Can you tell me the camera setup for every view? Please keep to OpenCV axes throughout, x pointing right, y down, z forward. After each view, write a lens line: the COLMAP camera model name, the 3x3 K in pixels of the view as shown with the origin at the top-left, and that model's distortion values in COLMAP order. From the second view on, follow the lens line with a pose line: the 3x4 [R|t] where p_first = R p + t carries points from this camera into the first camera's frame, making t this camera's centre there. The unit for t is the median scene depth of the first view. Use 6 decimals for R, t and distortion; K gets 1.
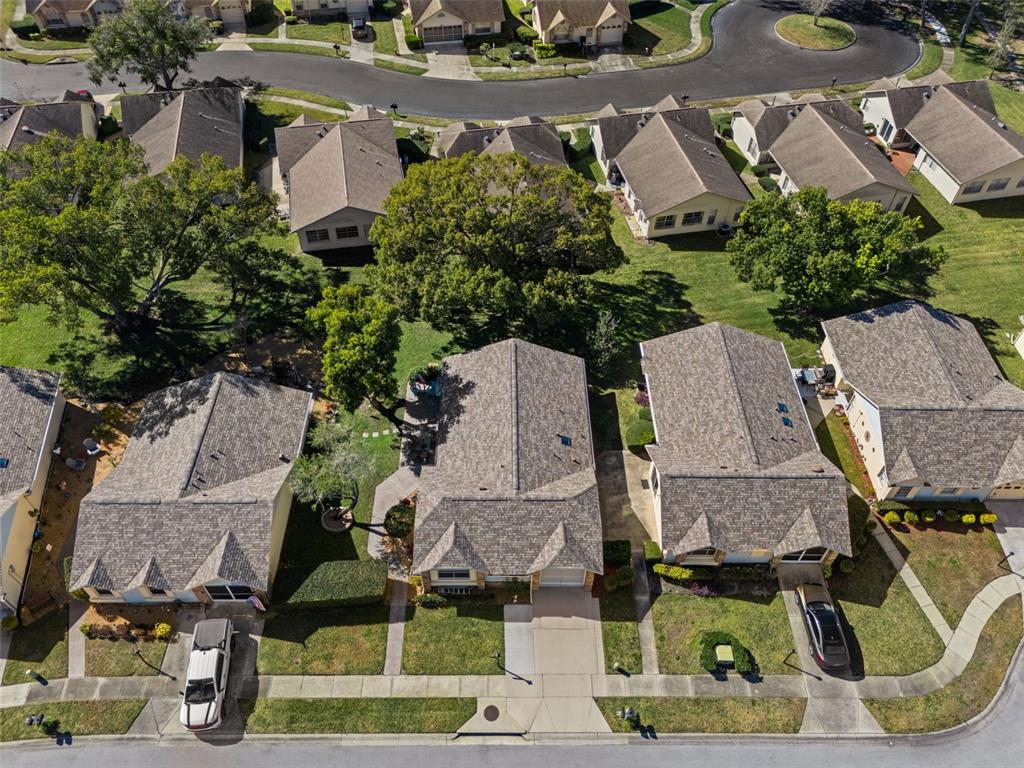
lens RADIAL K [[756.6, 0, 503.0], [0, 756.6, 386.1], [0, 0, 1]] dist [0.064781, -0.071820]
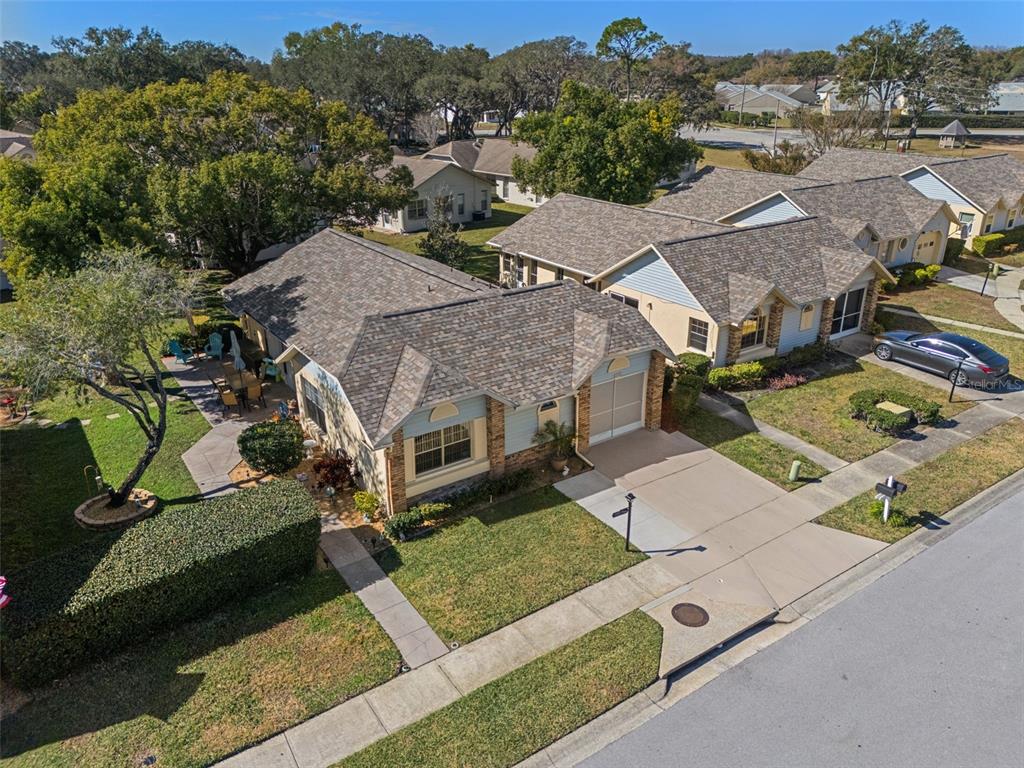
lens RADIAL K [[756.6, 0, 503.0], [0, 756.6, 386.1], [0, 0, 1]] dist [0.064781, -0.071820]
pose [[0.827580, -0.224271, 0.514600, -0.269678], [0.428792, 0.844196, -0.321670, 0.385221], [-0.362282, 0.486864, 0.794805, 0.597906]]
